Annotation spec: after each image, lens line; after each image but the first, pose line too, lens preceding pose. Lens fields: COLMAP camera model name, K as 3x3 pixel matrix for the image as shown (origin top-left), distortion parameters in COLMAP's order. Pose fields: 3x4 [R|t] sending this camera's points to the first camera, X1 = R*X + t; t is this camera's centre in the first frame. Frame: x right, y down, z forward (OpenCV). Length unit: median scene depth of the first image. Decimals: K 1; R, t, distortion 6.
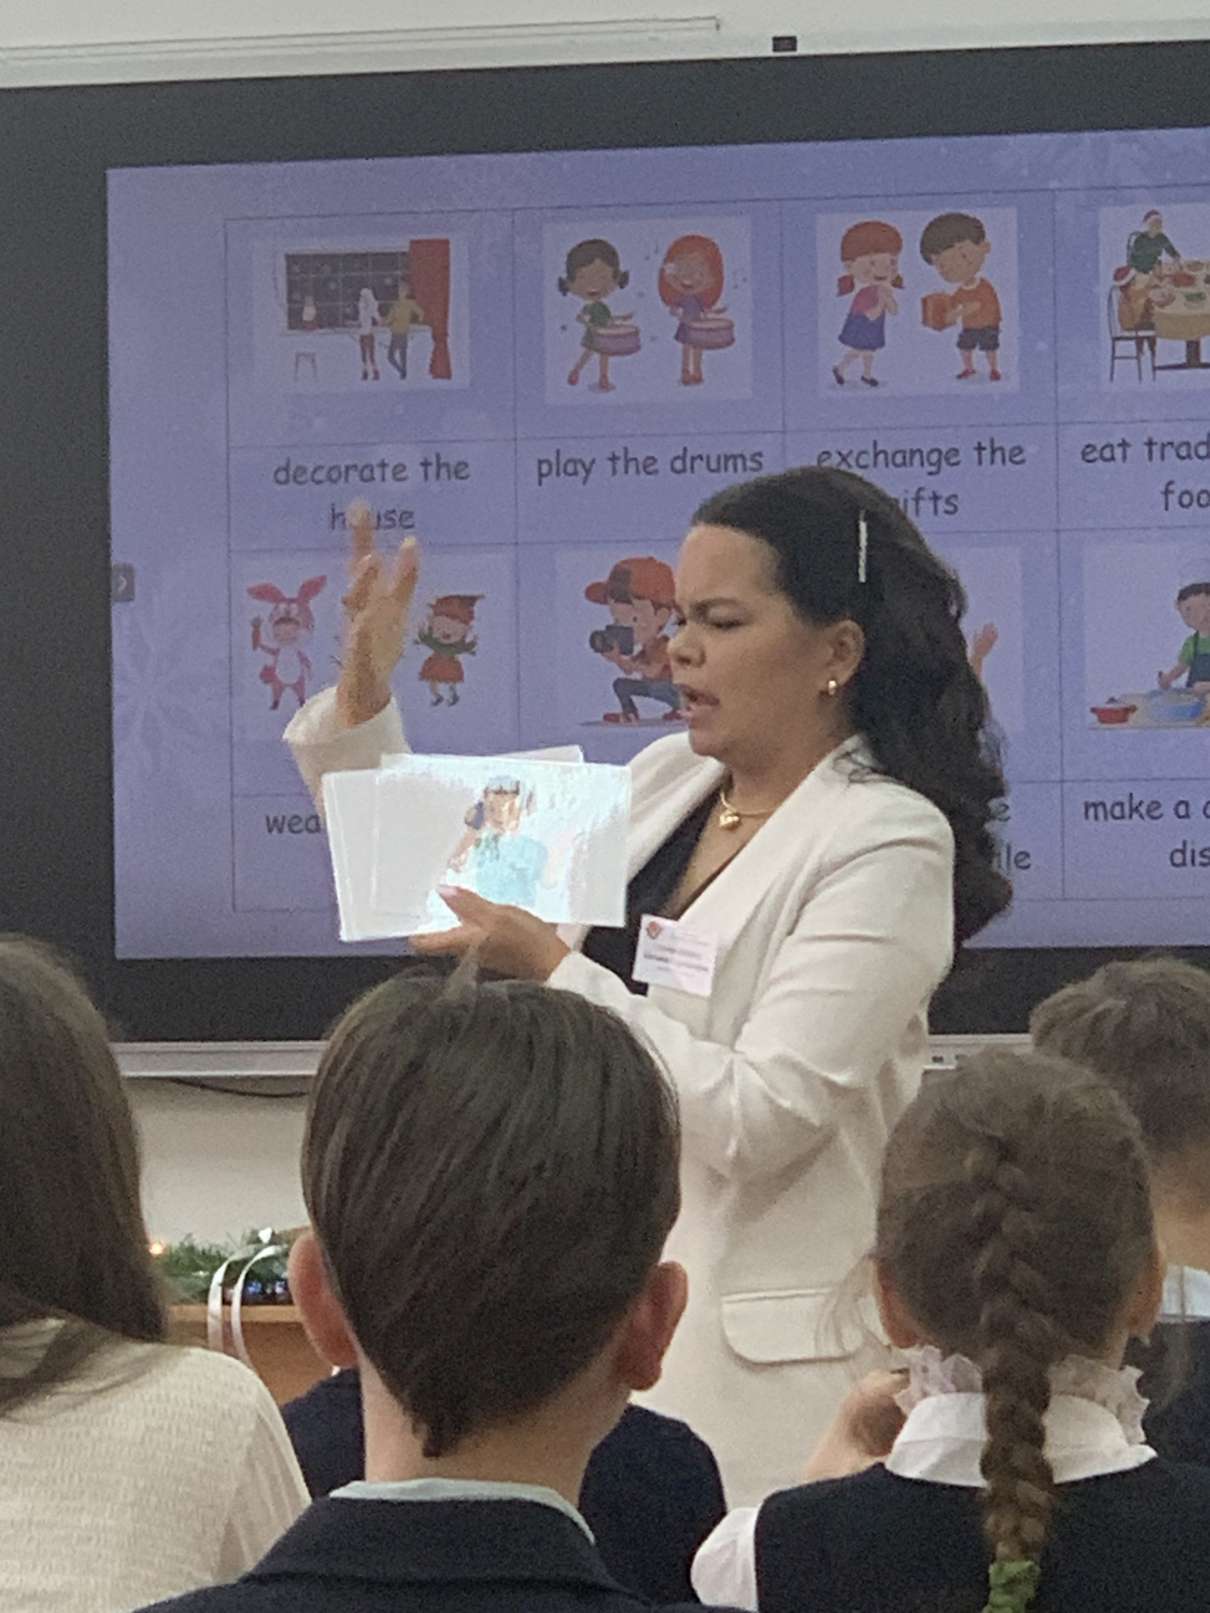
lens RADIAL K [[8875.9, 0, 605.0], [0, 8875.9, 806.5], [0, 0, 1]] dist [1.612332, -13.245770]
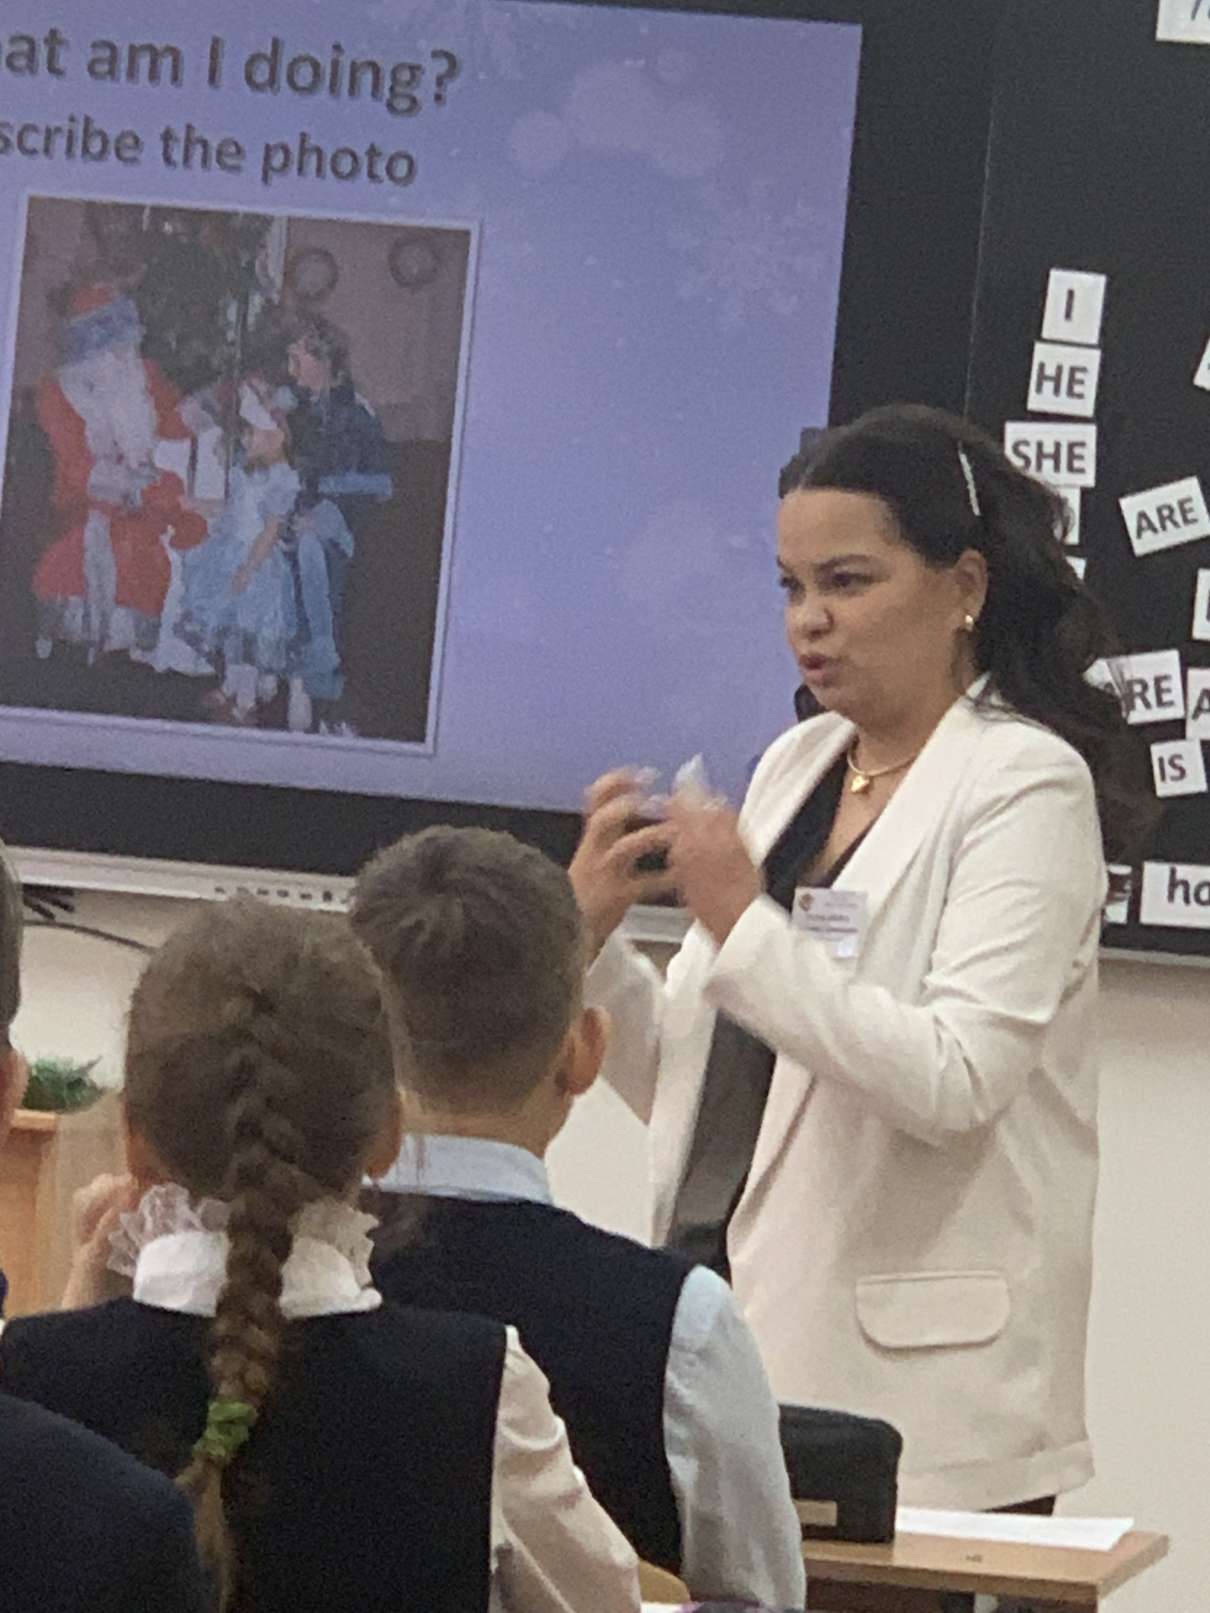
lens RADIAL K [[8829.9, 0, 605.0], [0, 8829.9, 806.5], [0, 0, 1]] dist [0.239166, 8.960070]
pose [[-0.424819, -0.199520, -0.883018, 0.917655], [-0.160899, 0.976521, -0.143239, 0.153765], [0.890865, 0.081226, -0.446947, 1.471284]]
